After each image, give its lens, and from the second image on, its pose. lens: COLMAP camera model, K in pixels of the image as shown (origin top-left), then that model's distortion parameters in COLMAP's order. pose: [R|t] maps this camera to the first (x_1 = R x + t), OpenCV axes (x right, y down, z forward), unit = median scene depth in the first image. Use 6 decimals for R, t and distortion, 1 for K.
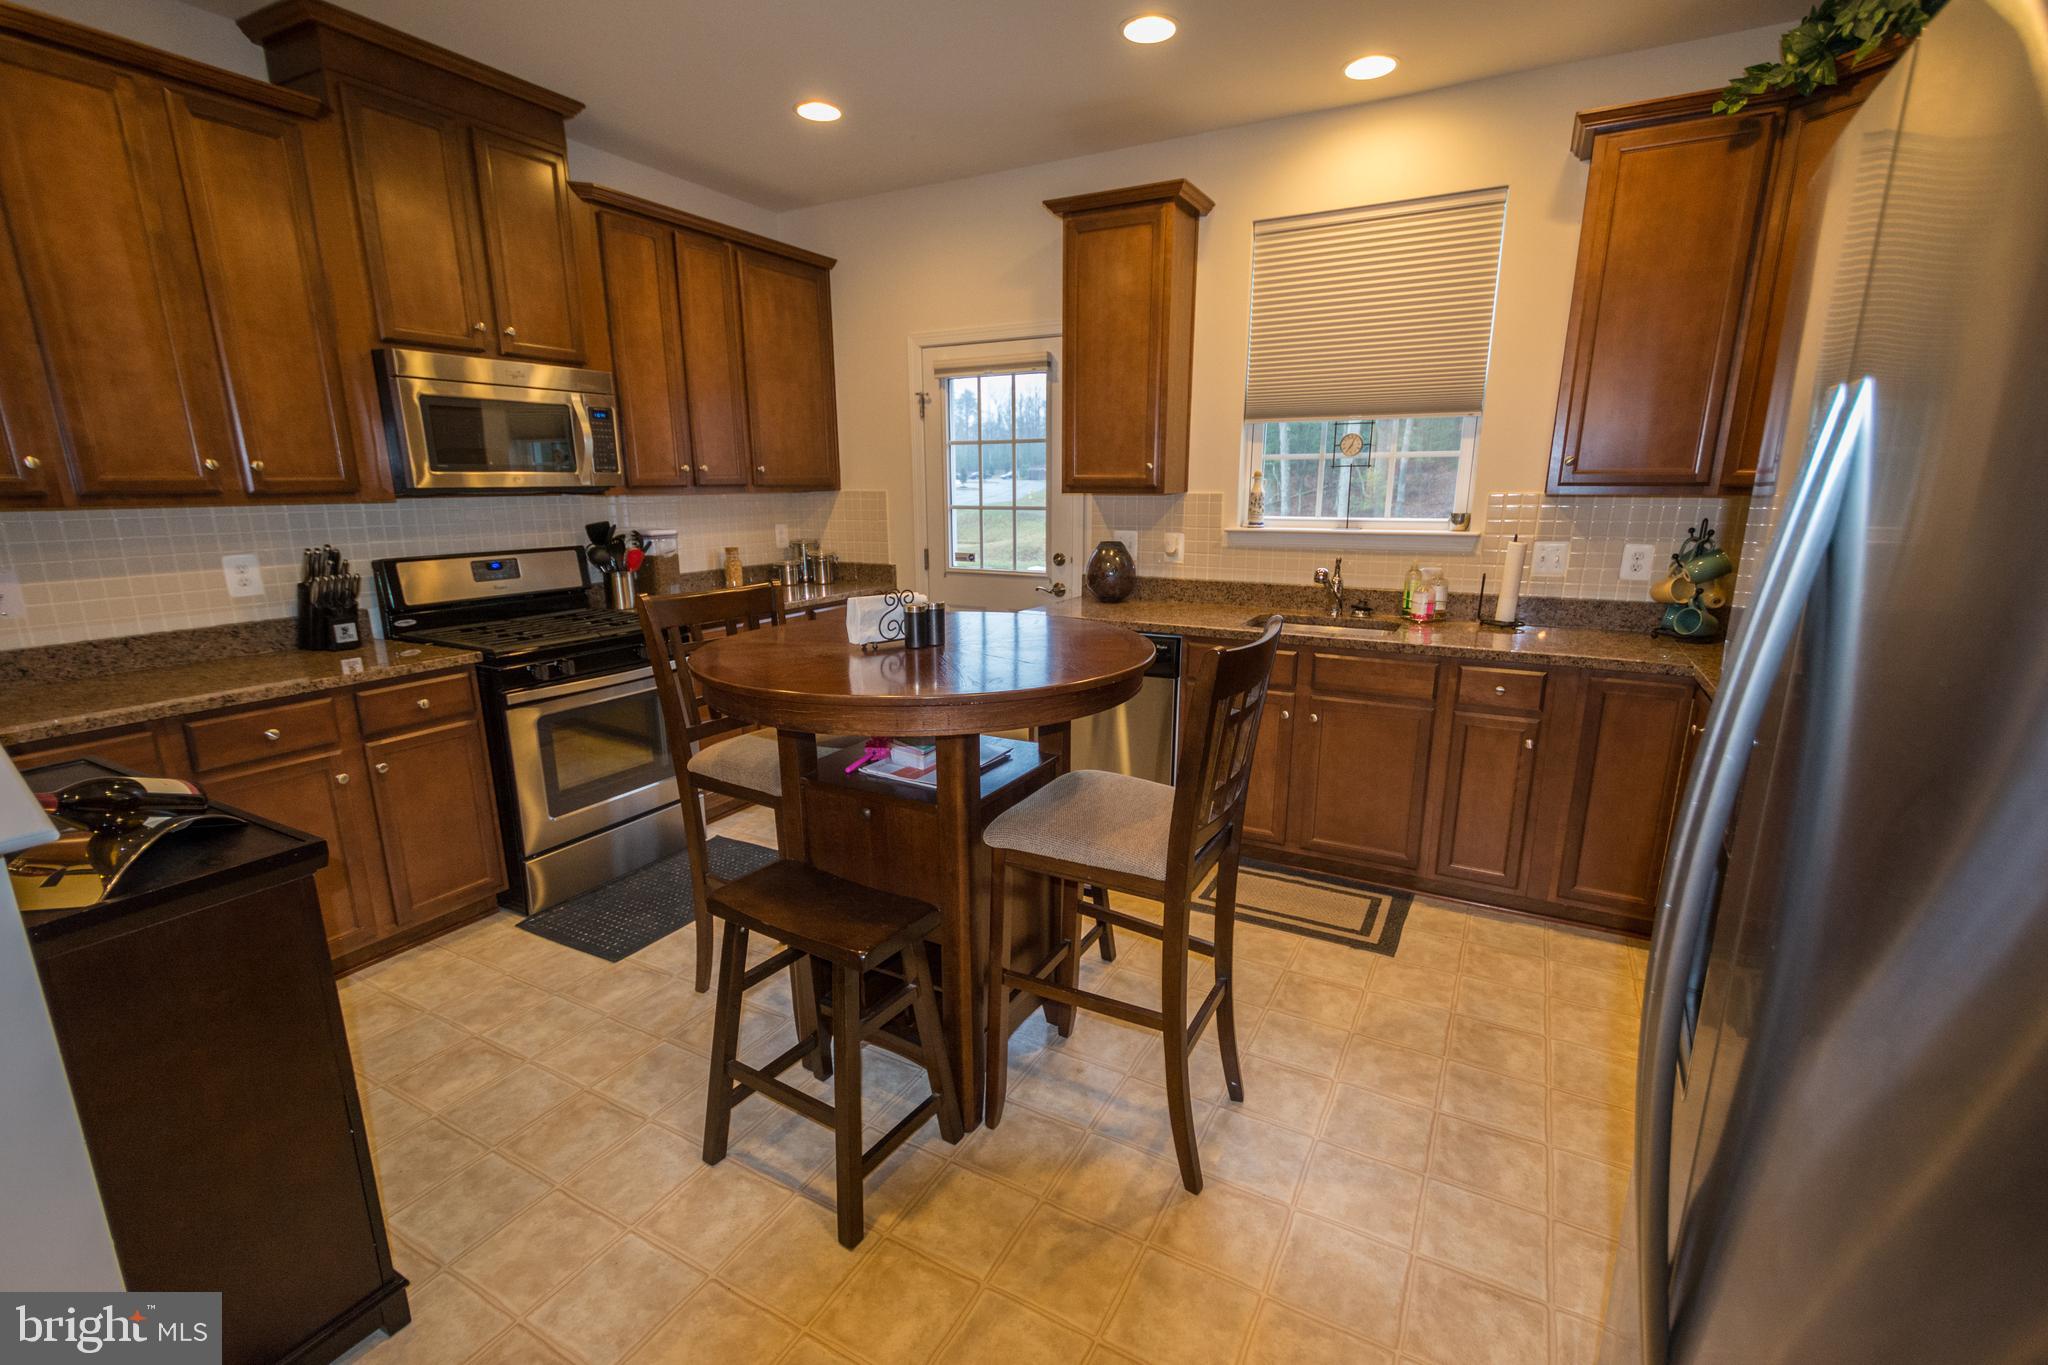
lens RADIAL K [[897.0, 0, 1036.2], [0, 897.0, 692.3], [0, 0, 1]] dist [0.004558, -0.004044]
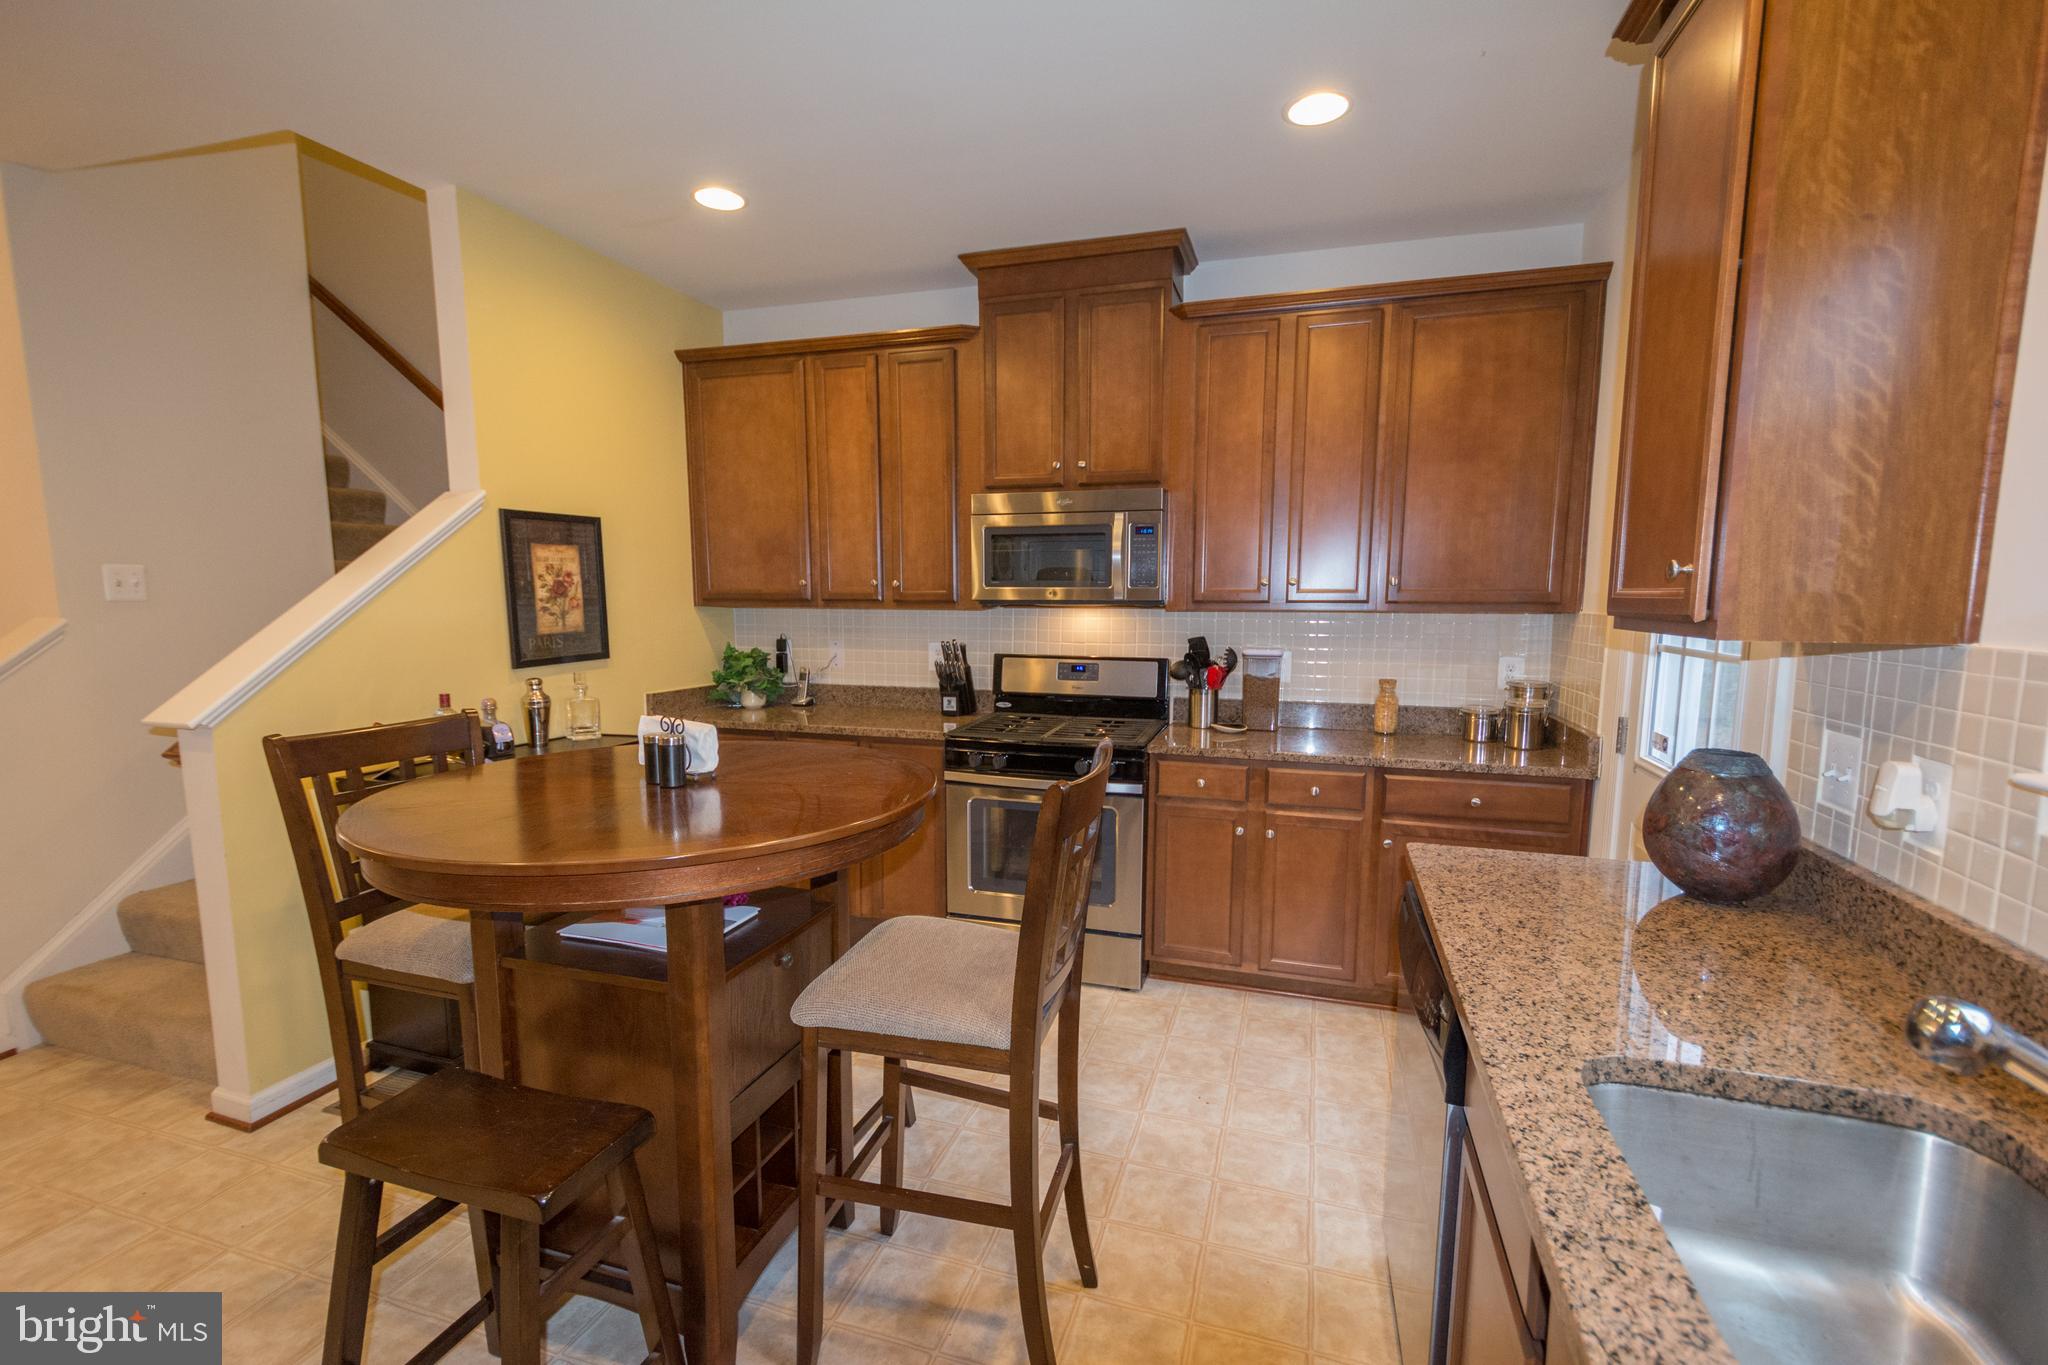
lens RADIAL K [[880.2, 0, 1025.1], [0, 880.2, 698.7], [0, 0, 1]] dist [0.011296, -0.004885]
pose [[0.182778, 0.121617, -0.975603, 0.545273], [-0.230894, 0.969876, 0.077645, -0.201122], [0.955657, 0.211069, 0.205353, 0.825220]]
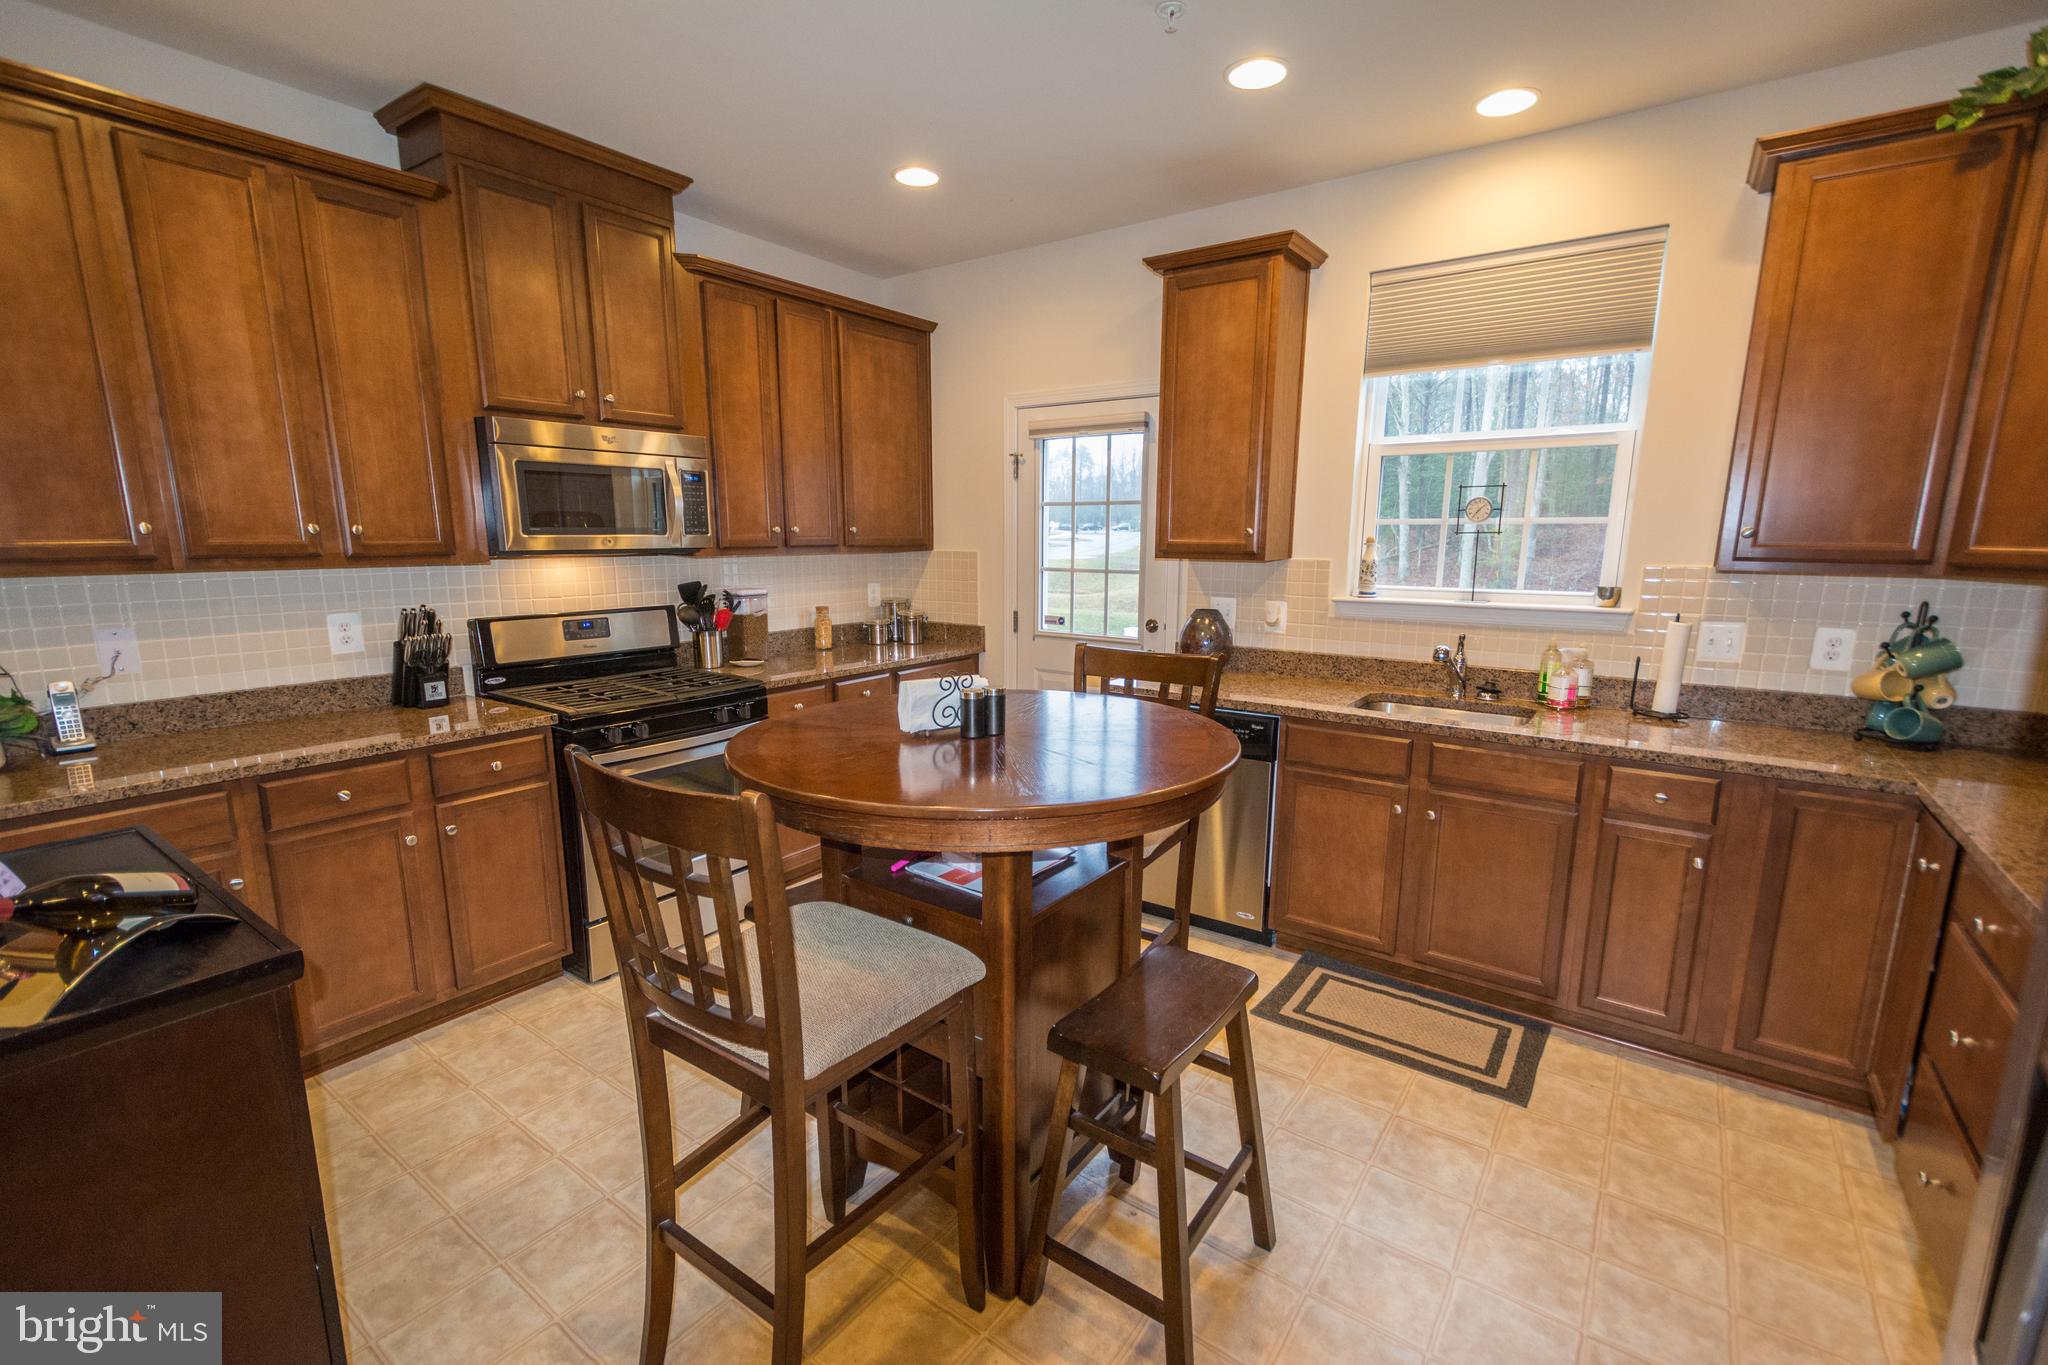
lens RADIAL K [[885.1, 0, 1031.5], [0, 885.1, 689.9], [0, 0, 1]] dist [0.011188, -0.008025]
pose [[0.991791, 0.029475, -0.124426, 0.025894], [-0.036238, 0.997966, -0.052449, -0.038646], [0.122627, 0.056527, 0.990842, 0.085628]]
